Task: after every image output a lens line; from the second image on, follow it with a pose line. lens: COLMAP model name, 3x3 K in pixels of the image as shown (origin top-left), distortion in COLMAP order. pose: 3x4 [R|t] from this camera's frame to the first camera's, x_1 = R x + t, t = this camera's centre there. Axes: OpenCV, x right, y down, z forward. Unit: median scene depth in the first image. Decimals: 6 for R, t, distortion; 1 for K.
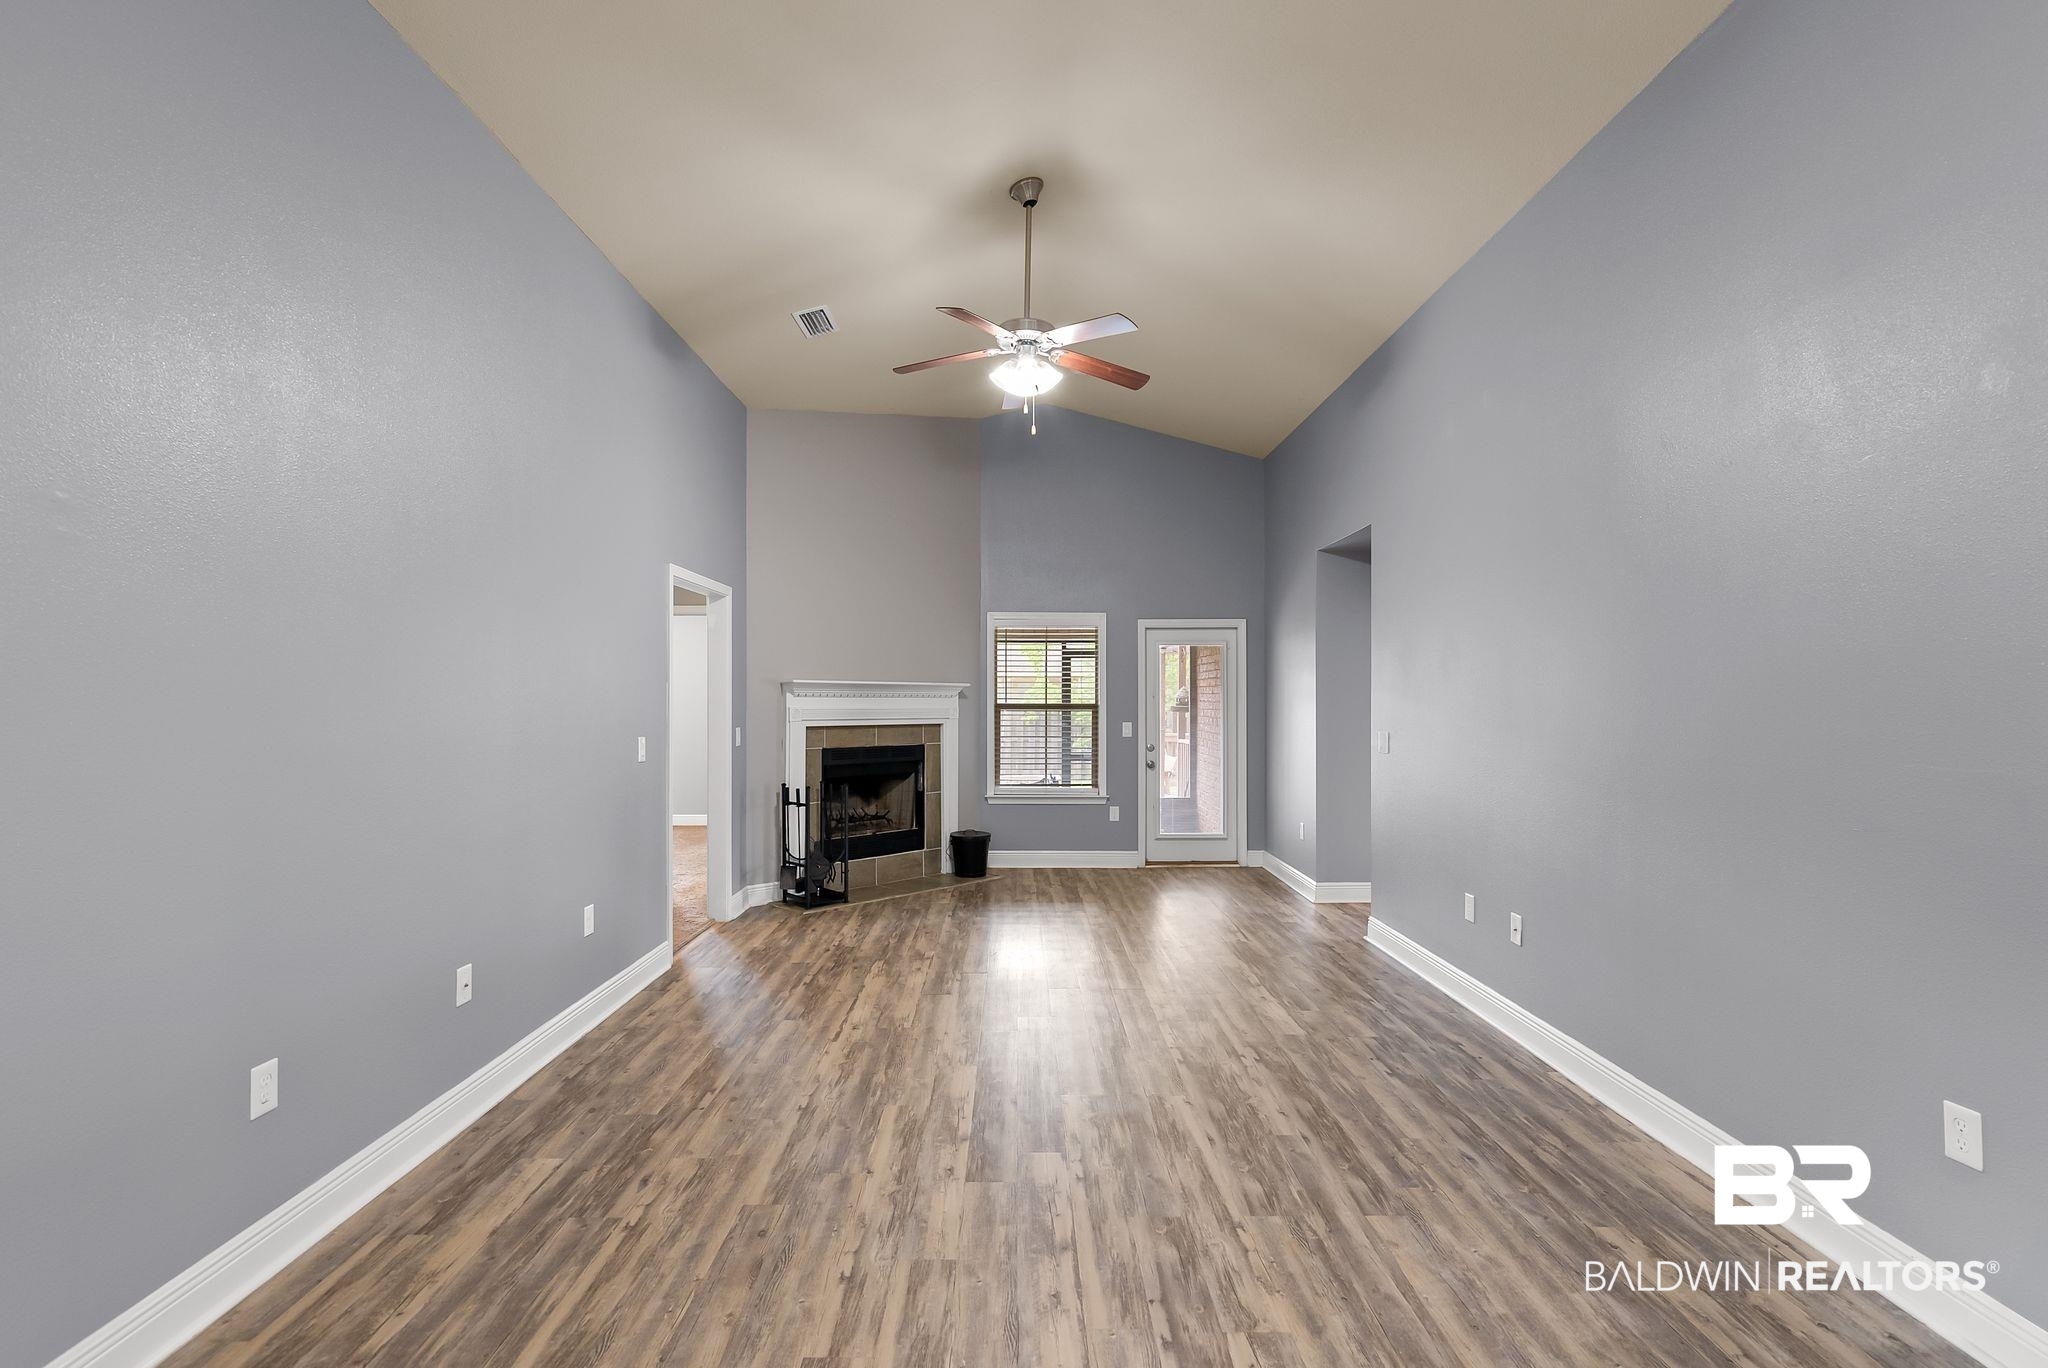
lens RADIAL K [[930.7, 0, 1020.9], [0, 930.7, 691.1], [0, 0, 1]] dist [-0.002744, -0.000385]
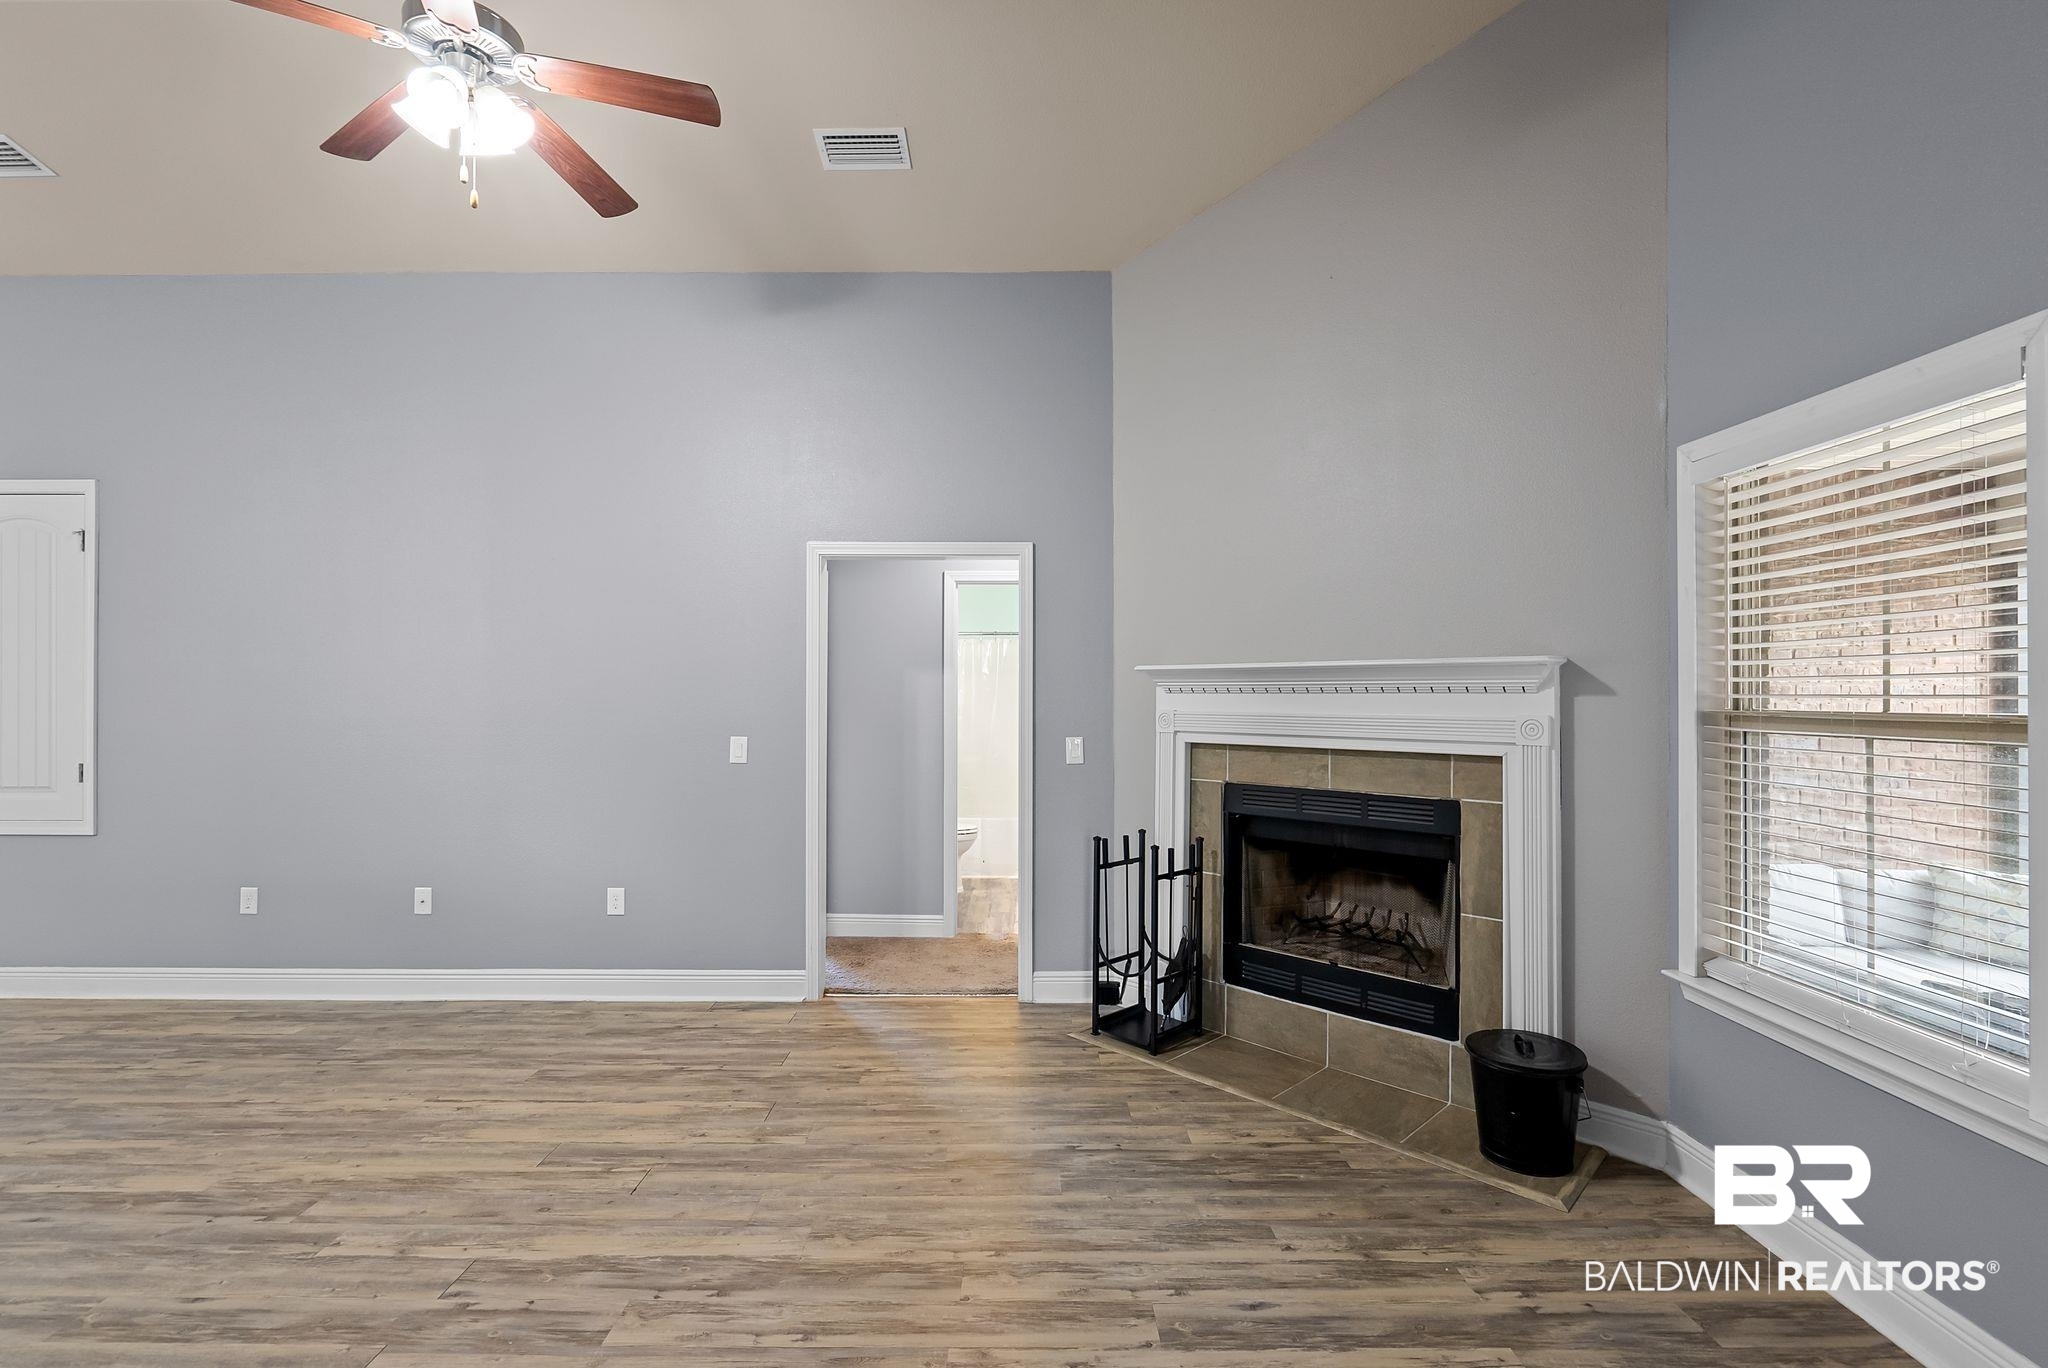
lens RADIAL K [[930.7, 0, 1020.9], [0, 930.7, 691.1], [0, 0, 1]] dist [-0.002744, -0.000385]
pose [[-0.009823, -0.006034, -0.999934, 0.446897], [0.008508, 0.999945, -0.006118, 0.009455], [0.999916, -0.008568, -0.009771, 1.081437]]
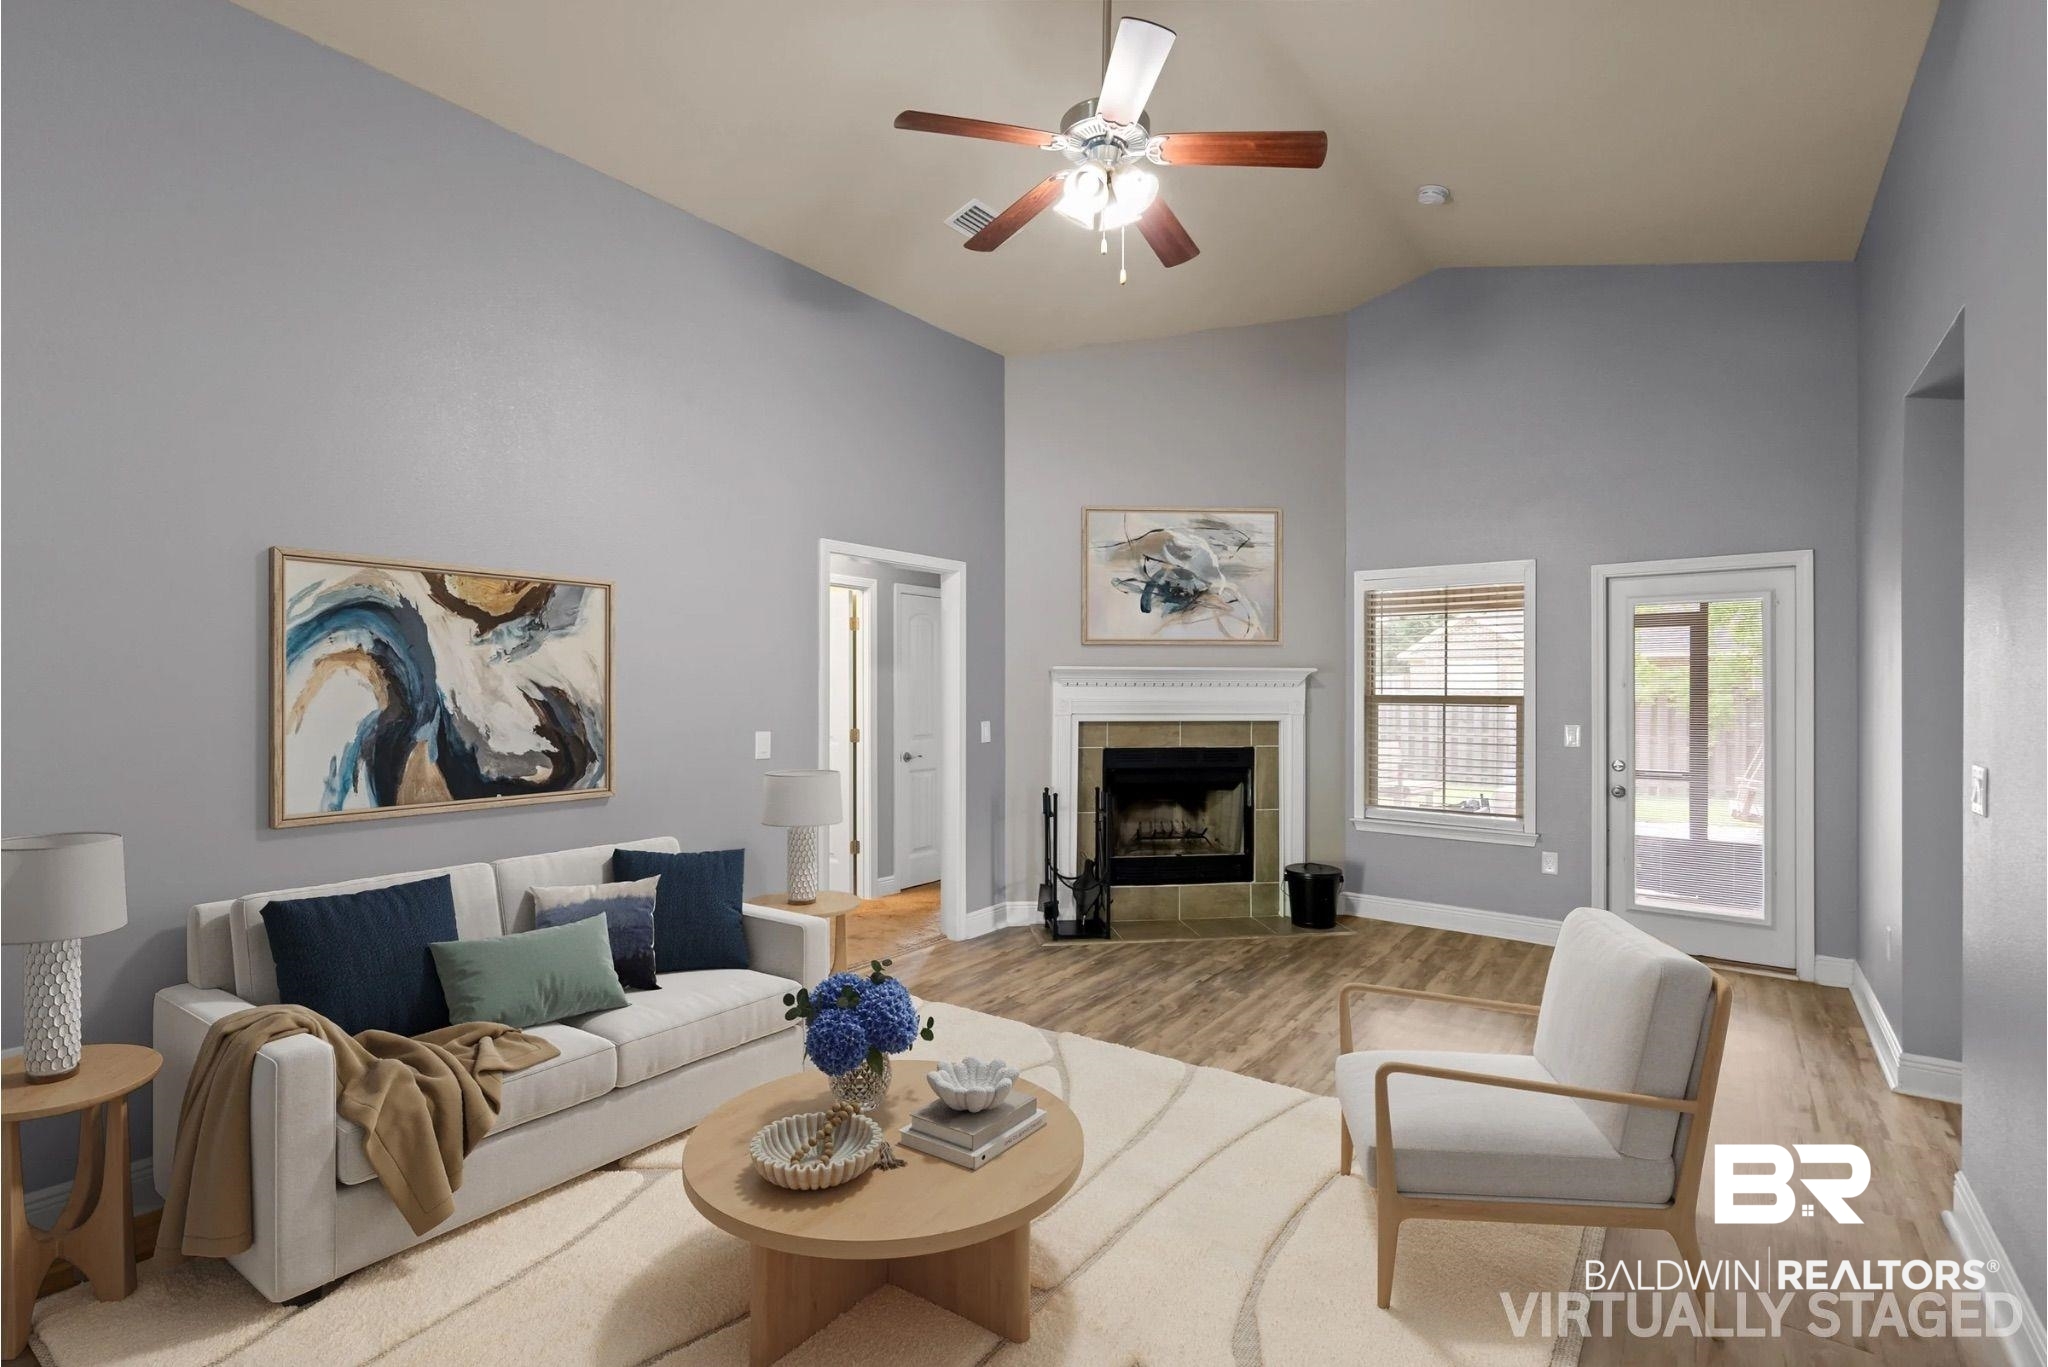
lens RADIAL K [[925.1, 0, 1024.0], [0, 925.1, 683.5], [0, 0, 1]] dist [-0.000173, 0.000224]
pose [[0.797139, -0.002346, -0.603792, 0.283543], [0.005250, 0.999982, 0.003046, 0.001136], [0.603774, -0.005598, 0.797136, 0.362821]]
